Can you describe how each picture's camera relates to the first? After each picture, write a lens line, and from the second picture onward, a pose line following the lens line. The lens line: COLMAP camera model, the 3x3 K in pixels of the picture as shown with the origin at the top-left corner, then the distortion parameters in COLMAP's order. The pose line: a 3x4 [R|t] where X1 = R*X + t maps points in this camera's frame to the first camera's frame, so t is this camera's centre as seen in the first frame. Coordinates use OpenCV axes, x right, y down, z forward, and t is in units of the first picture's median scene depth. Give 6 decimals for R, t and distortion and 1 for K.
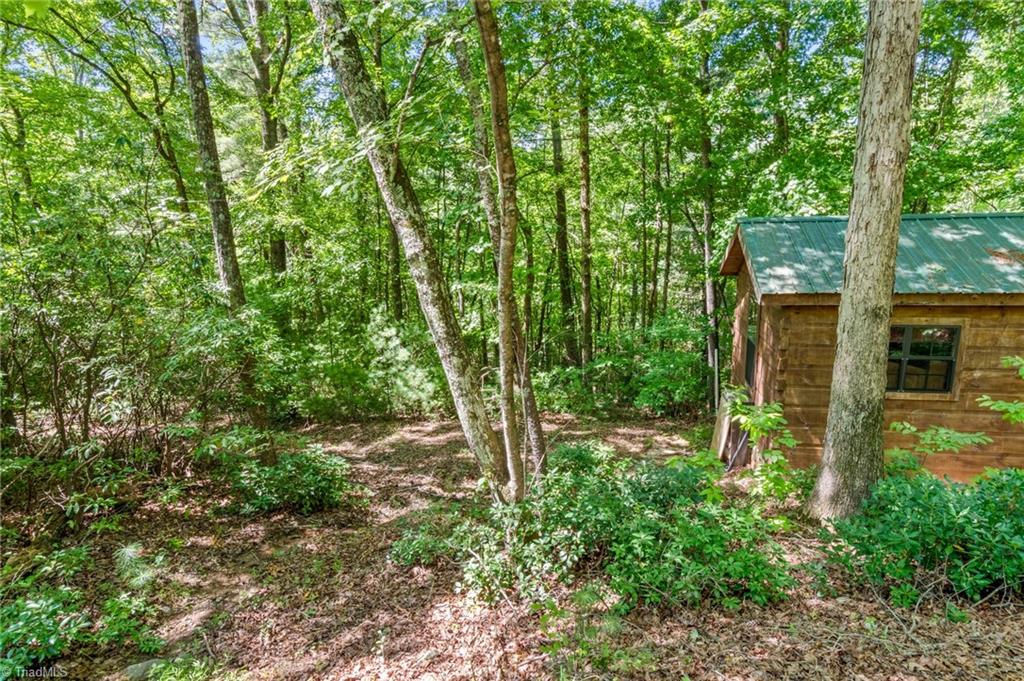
lens RADIAL K [[565.0, 0, 514.7], [0, 565.0, 368.9], [0, 0, 1]] dist [0.000644, 0.000057]
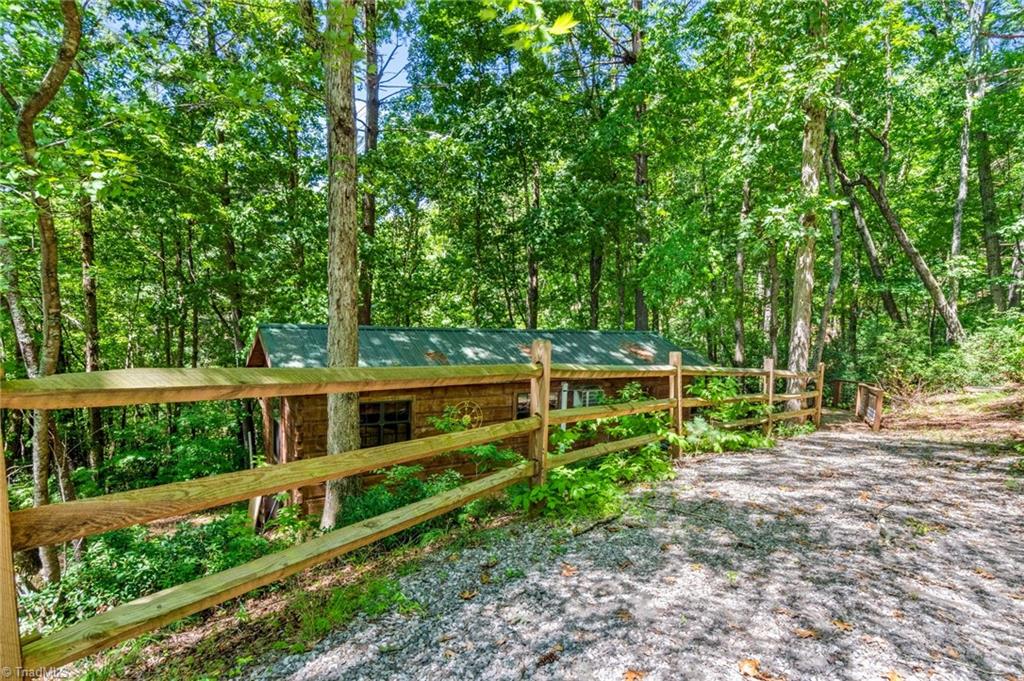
lens RADIAL K [[544.8, 0, 516.2], [0, 544.8, 355.7], [0, 0, 1]] dist [0.028371, 0.000088]
pose [[0.704464, 0.001345, 0.709738, -0.073180], [0.117865, 0.985891, -0.118858, 0.015933], [-0.699884, 0.167385, 0.694366, -0.264029]]
